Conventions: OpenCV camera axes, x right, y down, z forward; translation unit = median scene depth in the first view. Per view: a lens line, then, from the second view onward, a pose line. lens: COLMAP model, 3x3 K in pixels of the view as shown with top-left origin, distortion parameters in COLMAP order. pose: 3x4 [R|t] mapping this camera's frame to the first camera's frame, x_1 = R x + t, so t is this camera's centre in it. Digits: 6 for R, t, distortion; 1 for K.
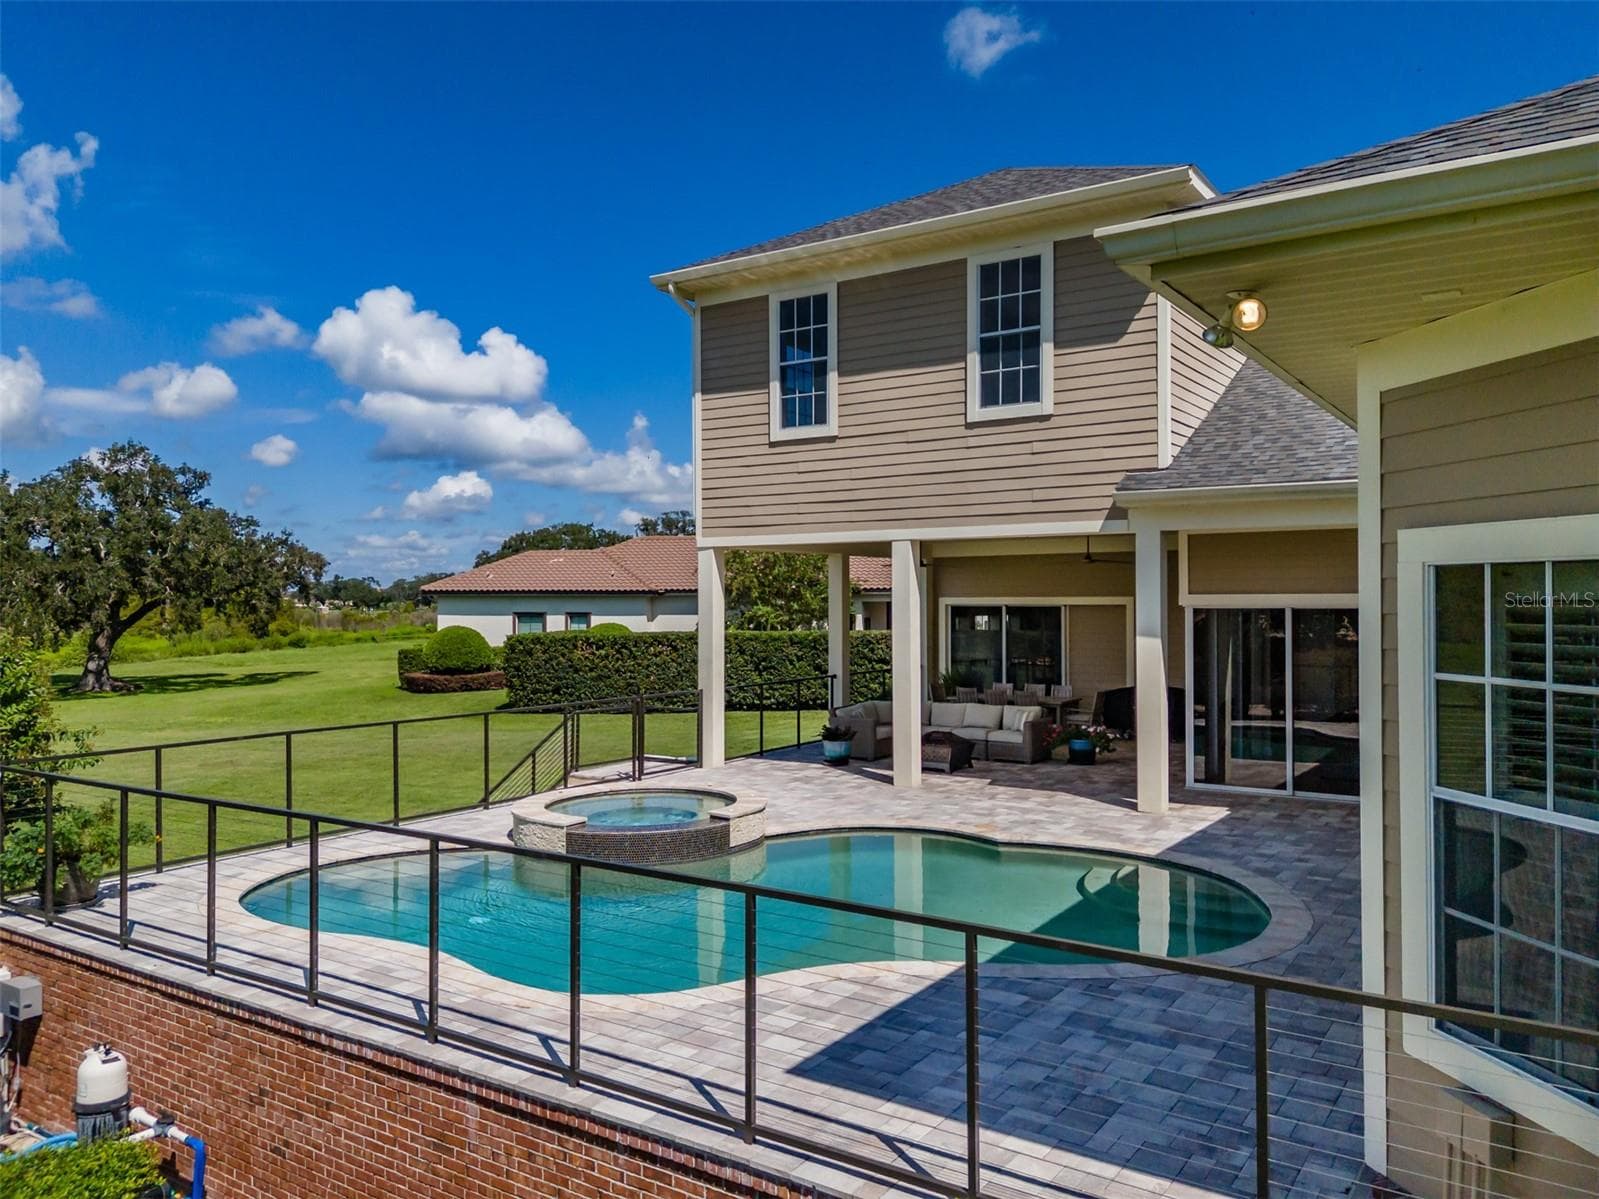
lens RADIAL K [[1154.4, 0, 782.0], [0, 1154.4, 614.1], [0, 0, 1]] dist [0.059253, -0.024852]
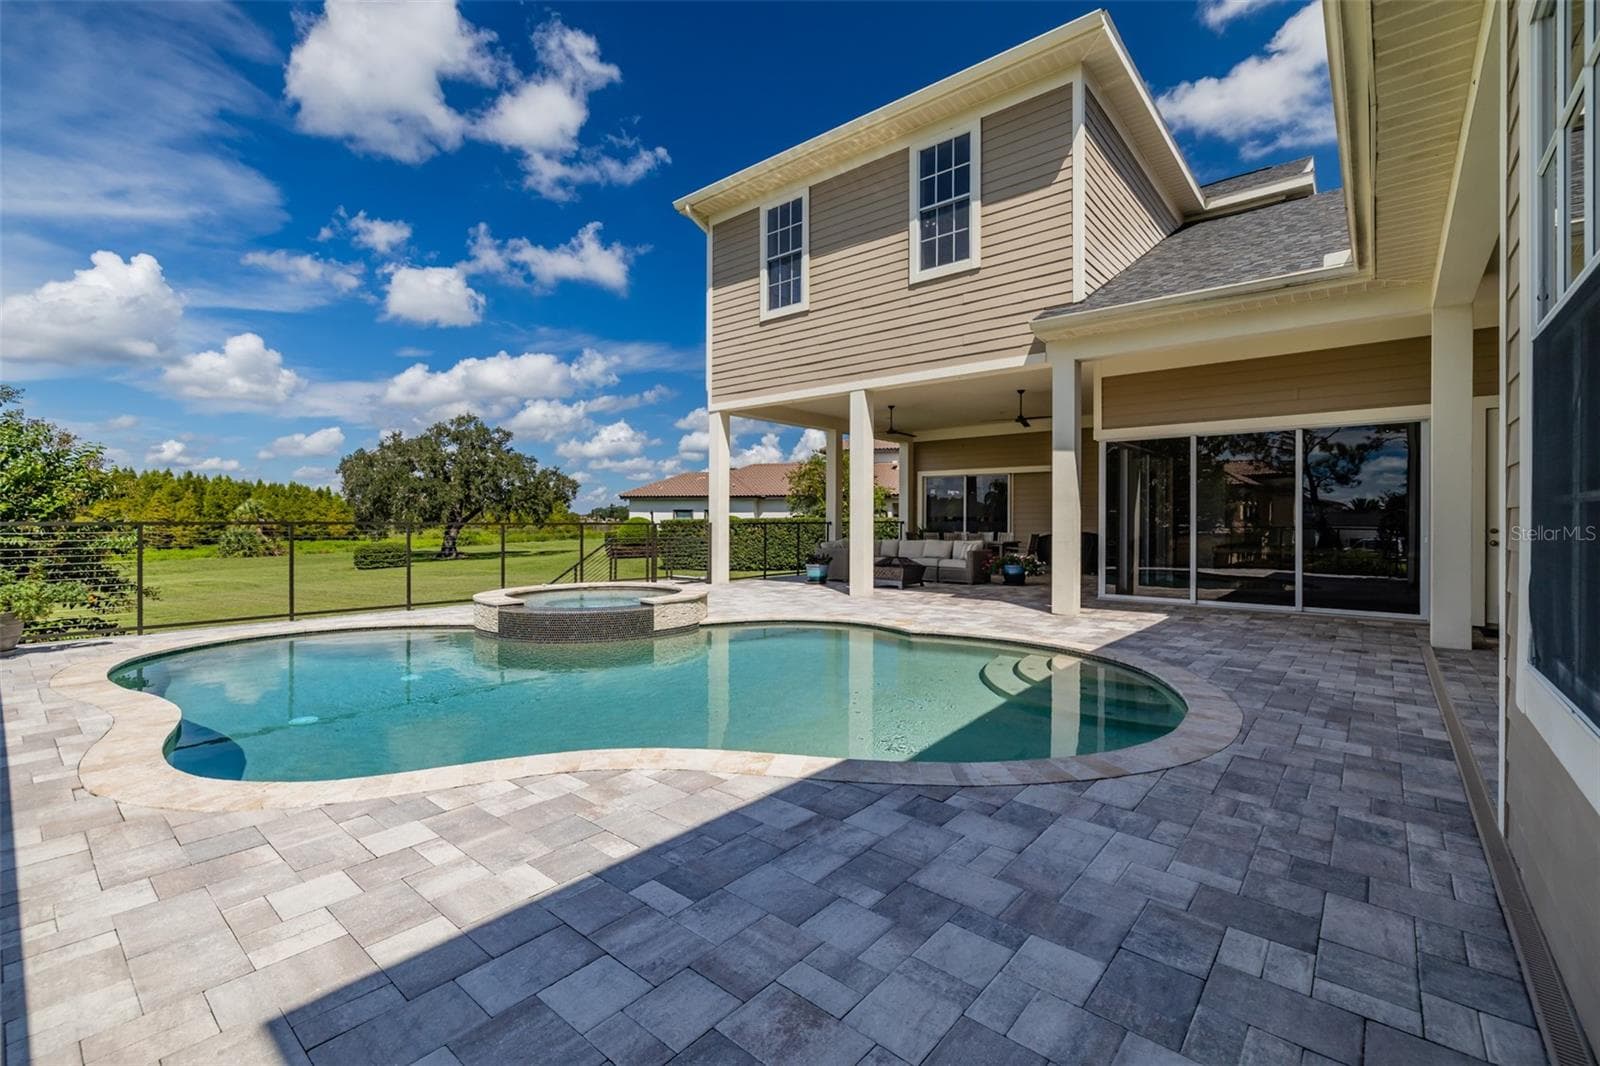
lens RADIAL K [[677.7, 0, 795.5], [0, 677.7, 525.7], [0, 0, 1]] dist [0.001472, 0.004186]
pose [[0.994860, 0.008547, -0.100898, 0.118670], [-0.008940, 0.999954, -0.003447, 0.084119], [0.100864, 0.004331, 0.994891, 0.309024]]
